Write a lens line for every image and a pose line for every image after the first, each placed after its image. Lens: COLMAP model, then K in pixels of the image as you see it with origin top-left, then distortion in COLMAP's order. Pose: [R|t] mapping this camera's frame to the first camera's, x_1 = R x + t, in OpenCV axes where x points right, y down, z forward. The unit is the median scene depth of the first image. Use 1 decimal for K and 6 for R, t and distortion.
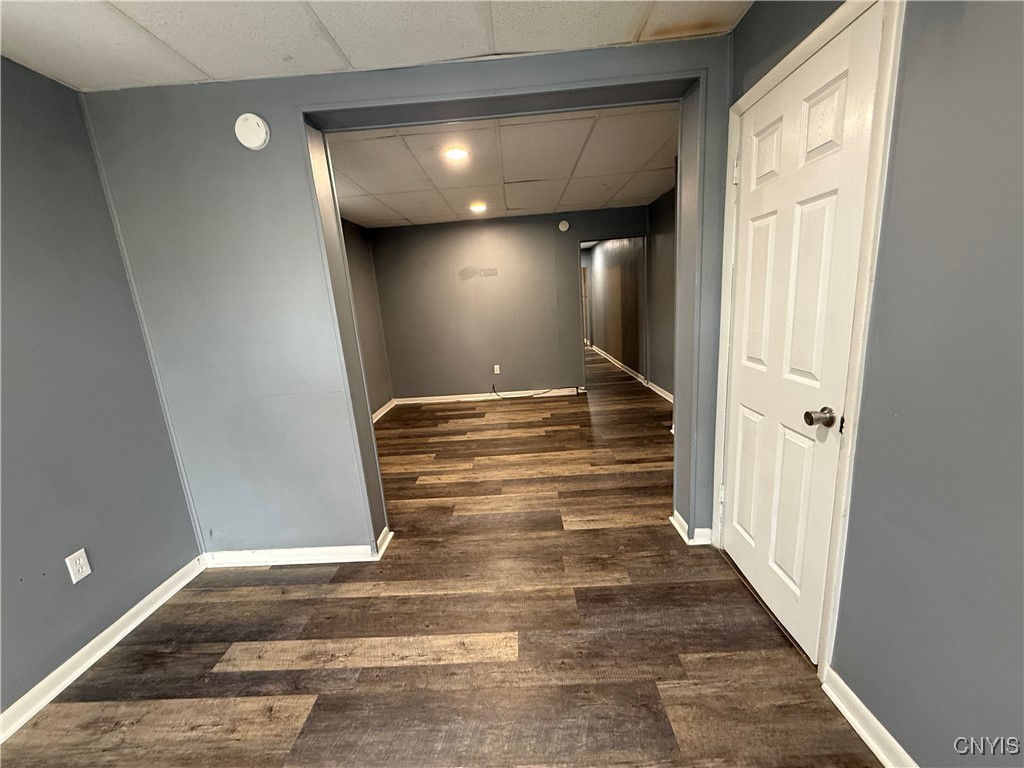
lens RADIAL K [[407.2, 0, 509.2], [0, 407.2, 385.0], [0, 0, 1]] dist [-0.000967, 0.000318]
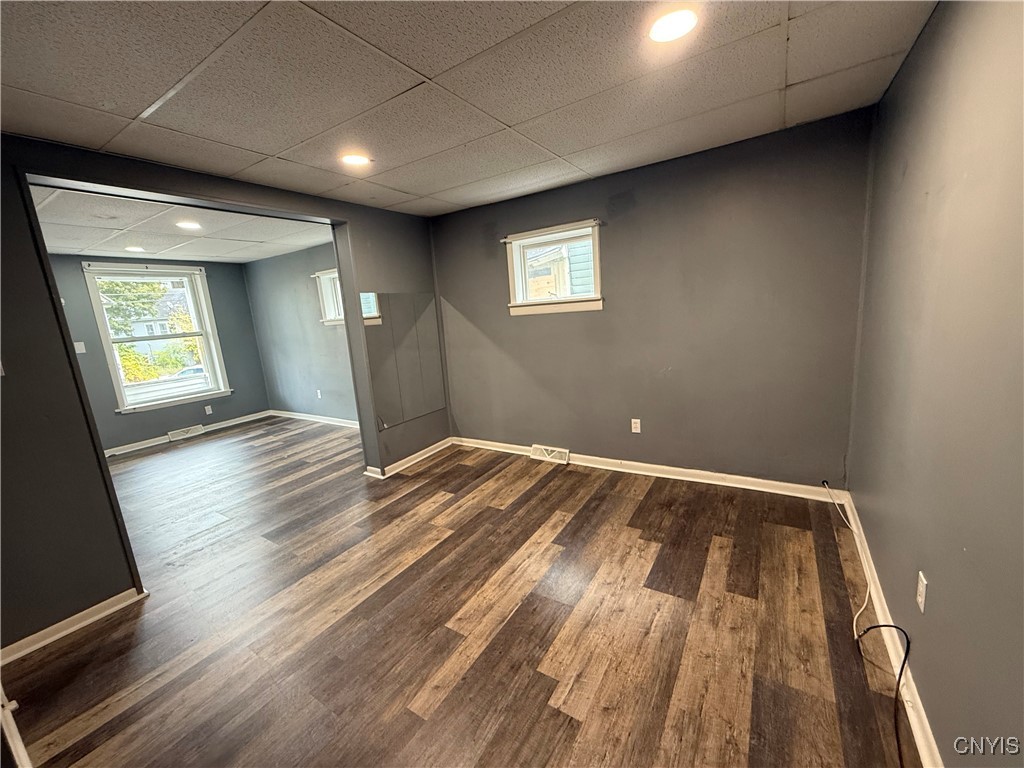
lens RADIAL K [[407.2, 0, 512.0], [0, 407.2, 379.5], [0, 0, 1]] dist [-0.000967, 0.000318]
pose [[-0.515481, 0.259087, -0.816794, 0.645109], [-0.064064, 0.938876, 0.338243, -0.554318], [0.854503, 0.226685, -0.467374, 2.203045]]
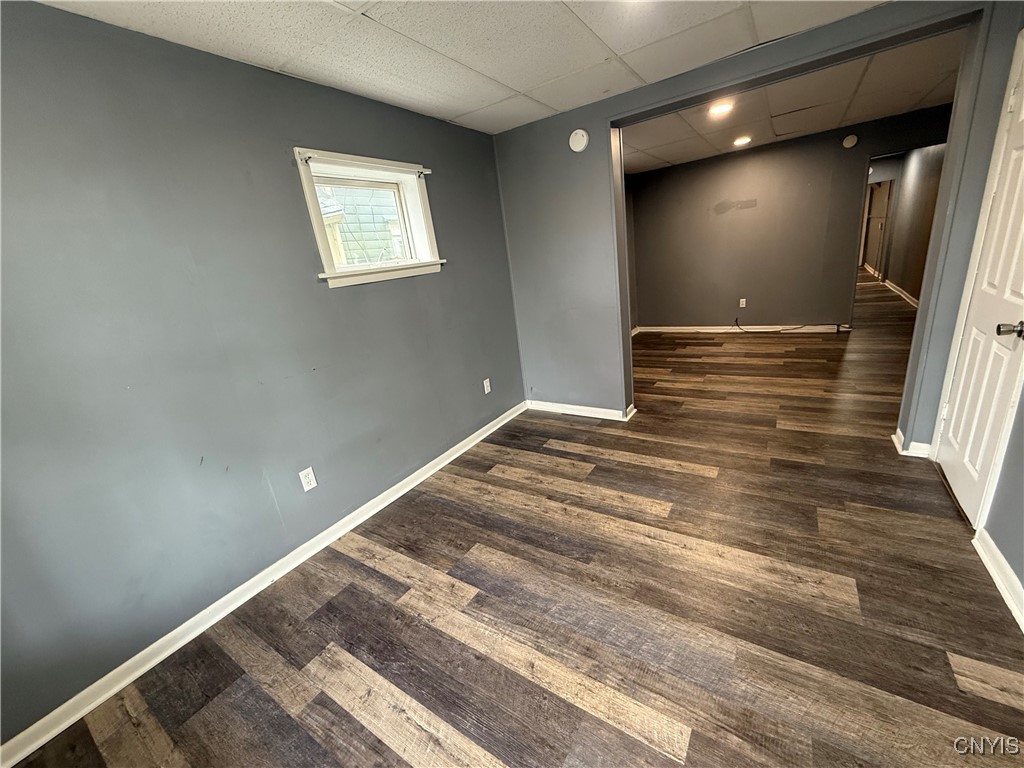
lens RADIAL K [[407.2, 0, 509.3], [0, 407.2, 384.1], [0, 0, 1]] dist [-0.000967, 0.000318]
pose [[0.844458, 0.128029, -0.520096, 0.080786], [-0.050444, 0.985707, 0.160742, 0.069174], [0.533242, -0.109504, 0.838846, -0.488215]]
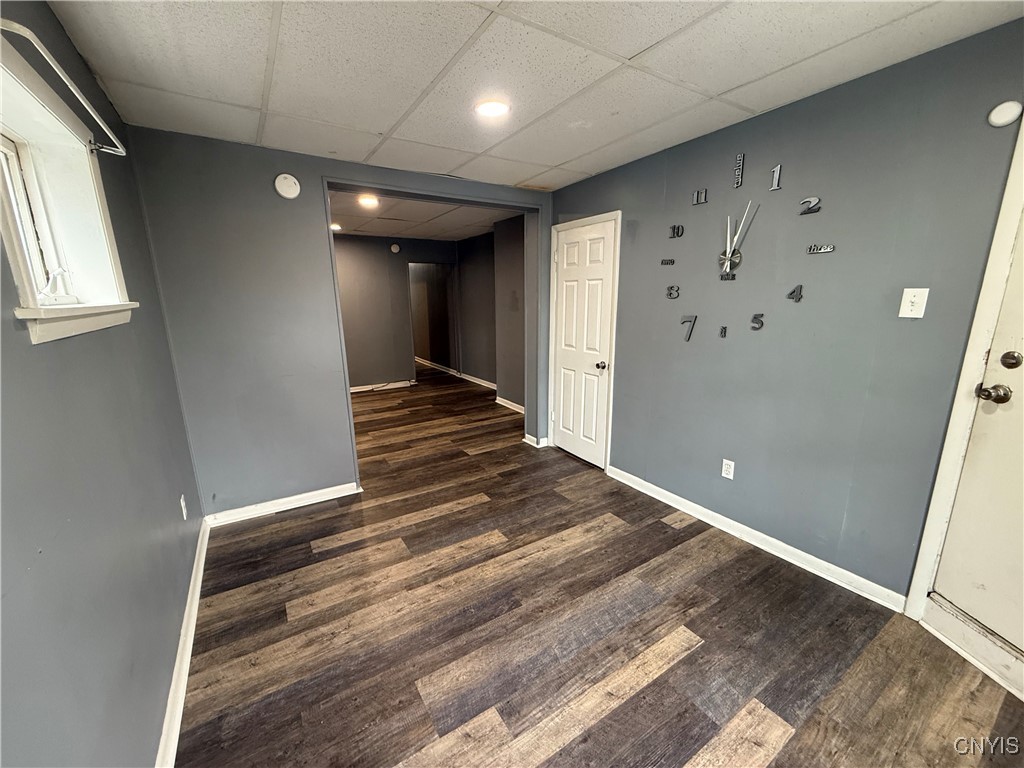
lens RADIAL K [[407.2, 0, 509.9], [0, 407.2, 384.5], [0, 0, 1]] dist [-0.000967, 0.000318]
pose [[0.833094, -0.054668, 0.550423, -0.639744], [0.064651, 0.997907, 0.001259, 0.090107], [-0.549340, 0.034536, 0.834885, -0.463306]]
